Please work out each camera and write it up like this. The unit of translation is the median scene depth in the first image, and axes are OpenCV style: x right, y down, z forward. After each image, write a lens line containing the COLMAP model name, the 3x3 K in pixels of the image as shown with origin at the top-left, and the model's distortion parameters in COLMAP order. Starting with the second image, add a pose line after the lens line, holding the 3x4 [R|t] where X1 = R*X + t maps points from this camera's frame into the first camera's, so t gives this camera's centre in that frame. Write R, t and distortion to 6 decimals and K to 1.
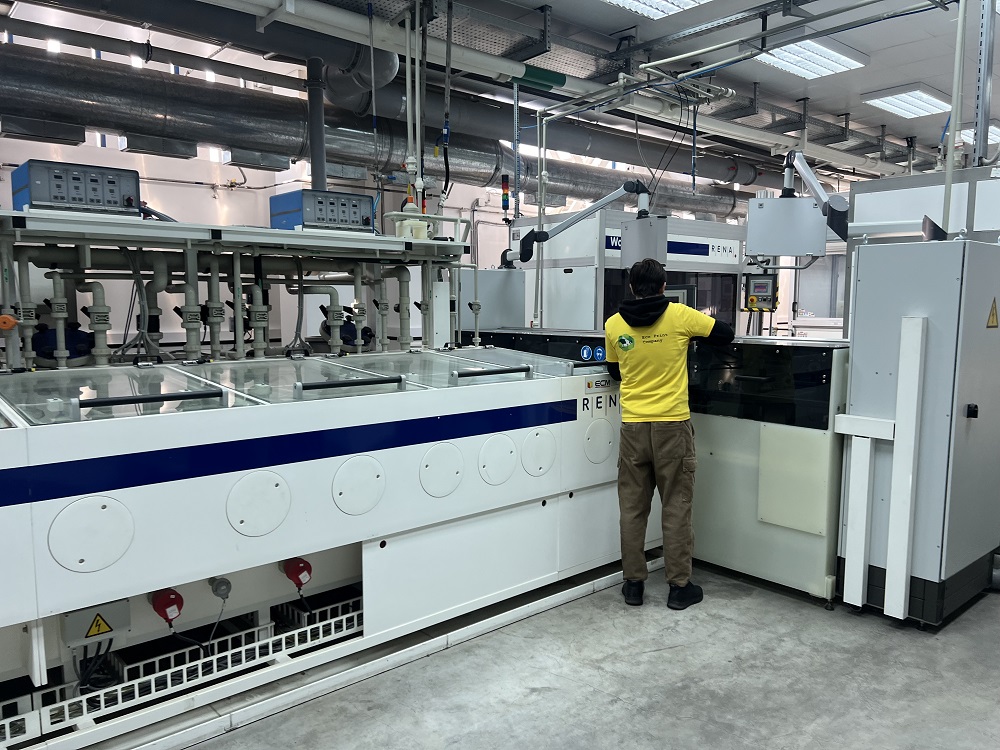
lens RADIAL K [[755.9, 0, 500.1], [0, 755.9, 405.2], [0, 0, 1]] dist [0.052482, -0.052355]
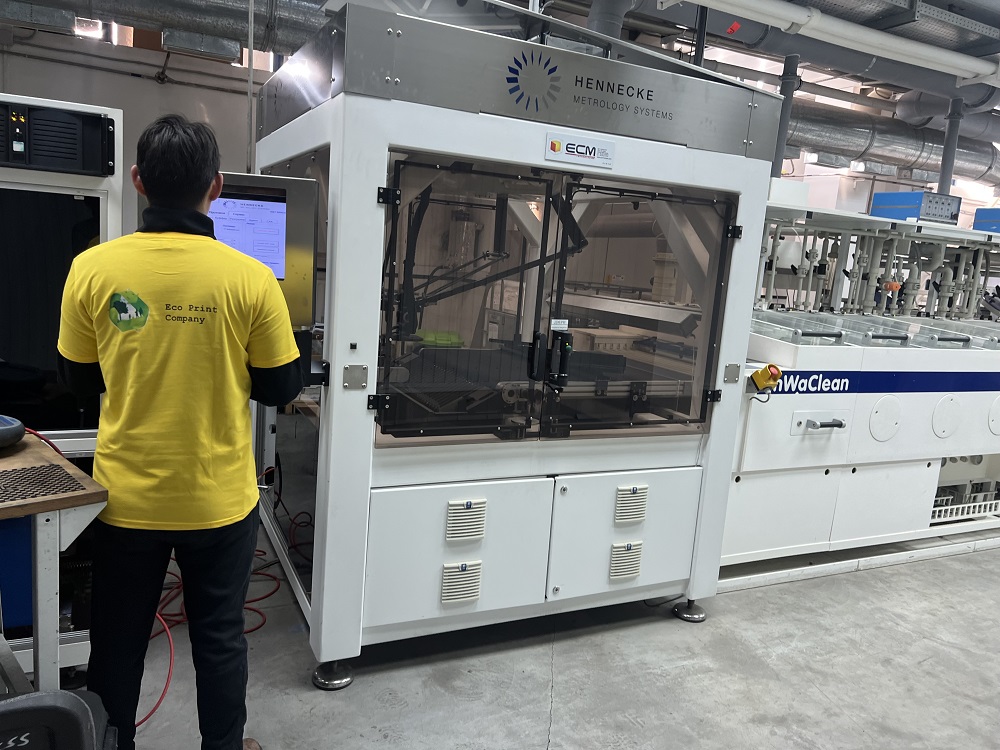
lens RADIAL K [[765.1, 0, 500.0], [0, 765.1, 375.0], [0, 0, 1]] dist [0.034274, -0.005602]
pose [[0.958077, 0.111740, -0.263821, -0.504603], [-0.105477, 0.993702, 0.037833, 0.056141], [0.266387, -0.008420, 0.963829, -0.452280]]
